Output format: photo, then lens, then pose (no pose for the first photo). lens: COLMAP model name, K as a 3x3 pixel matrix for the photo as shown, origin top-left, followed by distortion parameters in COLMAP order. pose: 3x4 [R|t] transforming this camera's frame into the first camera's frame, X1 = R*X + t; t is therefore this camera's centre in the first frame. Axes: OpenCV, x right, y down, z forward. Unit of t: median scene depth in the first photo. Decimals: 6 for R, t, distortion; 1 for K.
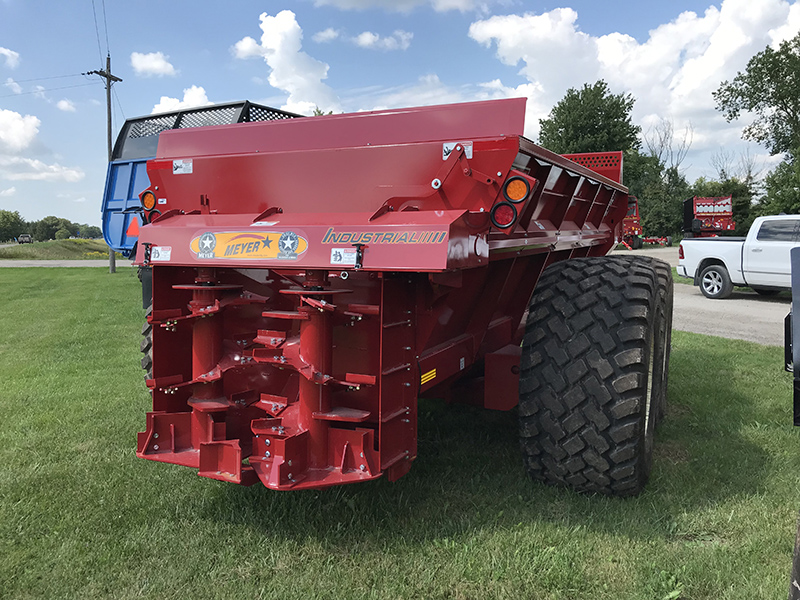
lens RADIAL K [[673.1, 0, 400.5], [0, 673.1, 300.3], [0, 0, 1]] dist [0.019240, 0.007303]
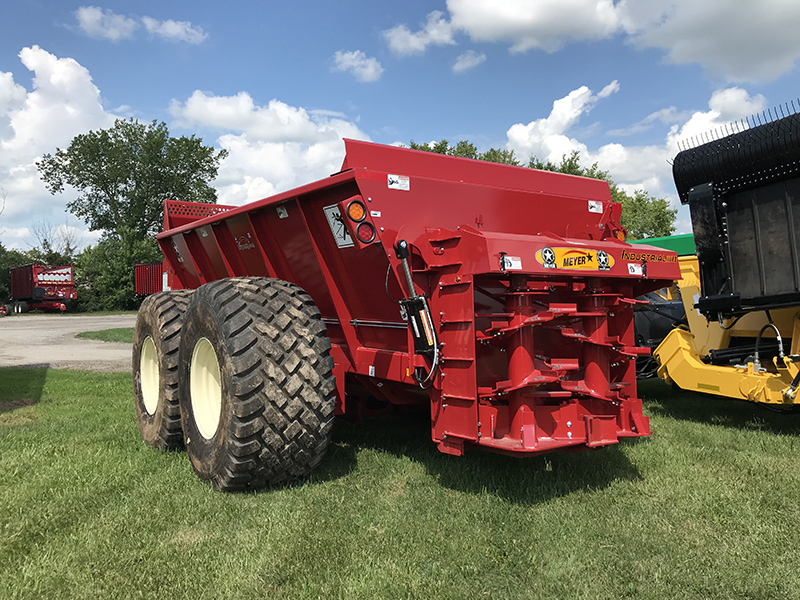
lens RADIAL K [[673.1, 0, 400.4], [0, 673.1, 299.9], [0, 0, 1]] dist [0.019240, 0.007303]
pose [[0.517039, 0.013702, 0.855852, -1.147403], [0.081392, 0.994554, -0.065093, 0.039339], [-0.852083, 0.103315, 0.513108, 0.493584]]
